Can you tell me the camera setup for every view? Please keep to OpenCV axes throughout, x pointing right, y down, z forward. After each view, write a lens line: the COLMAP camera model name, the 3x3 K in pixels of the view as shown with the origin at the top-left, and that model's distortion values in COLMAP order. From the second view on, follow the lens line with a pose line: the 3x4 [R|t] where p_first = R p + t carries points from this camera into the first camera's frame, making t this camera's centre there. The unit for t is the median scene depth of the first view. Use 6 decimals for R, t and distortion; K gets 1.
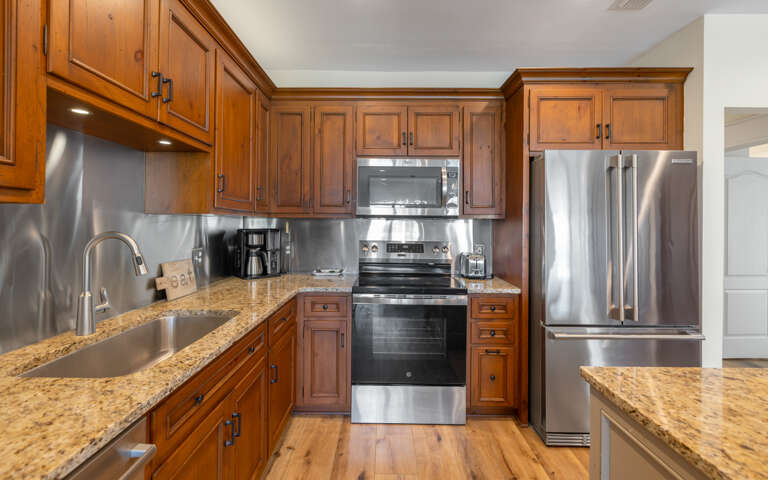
lens RADIAL K [[344.1, 0, 381.2], [0, 344.1, 225.8], [0, 0, 1]] dist [0.000997, -0.000684]
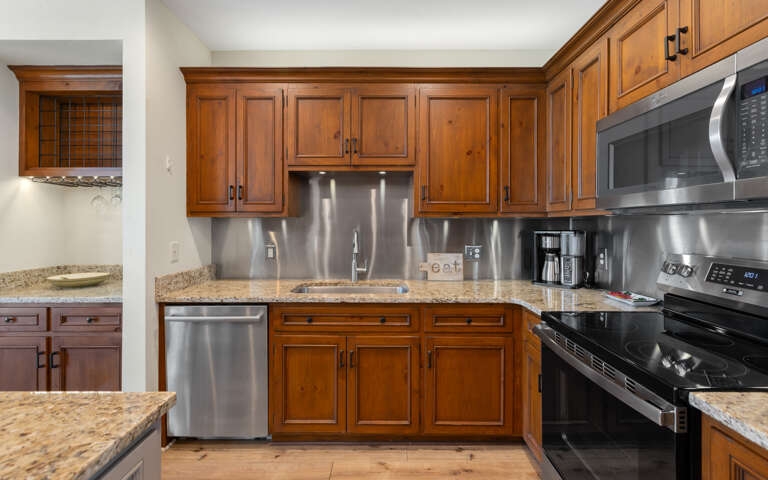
lens RADIAL K [[344.1, 0, 382.6], [0, 344.1, 225.0], [0, 0, 1]] dist [0.000997, -0.000684]
pose [[0.007402, -0.003622, -0.999966, 0.725139], [-0.006527, 0.999972, -0.003671, 0.001666], [0.999951, 0.006554, 0.007378, 0.763694]]
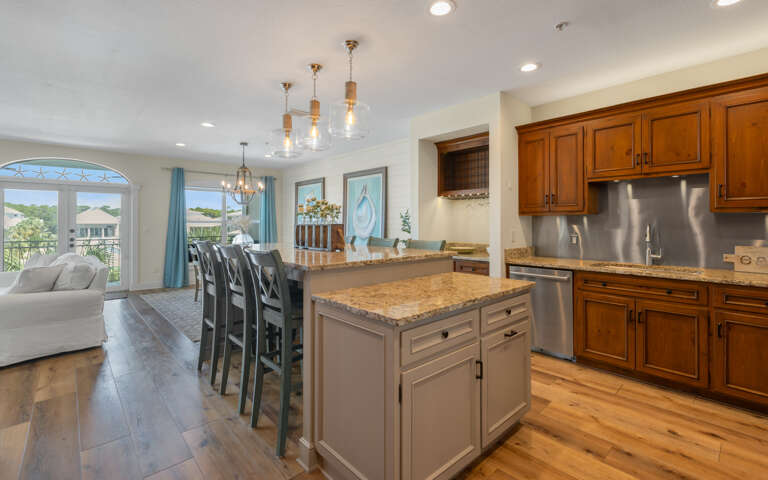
lens RADIAL K [[344.1, 0, 379.2], [0, 344.1, 218.8], [0, 0, 1]] dist [0.000997, -0.000684]
pose [[-0.729821, -0.014122, -0.683493, 1.436177], [-0.009307, 0.999899, -0.010721, 0.021711], [0.683575, -0.001463, -0.729879, 0.979379]]
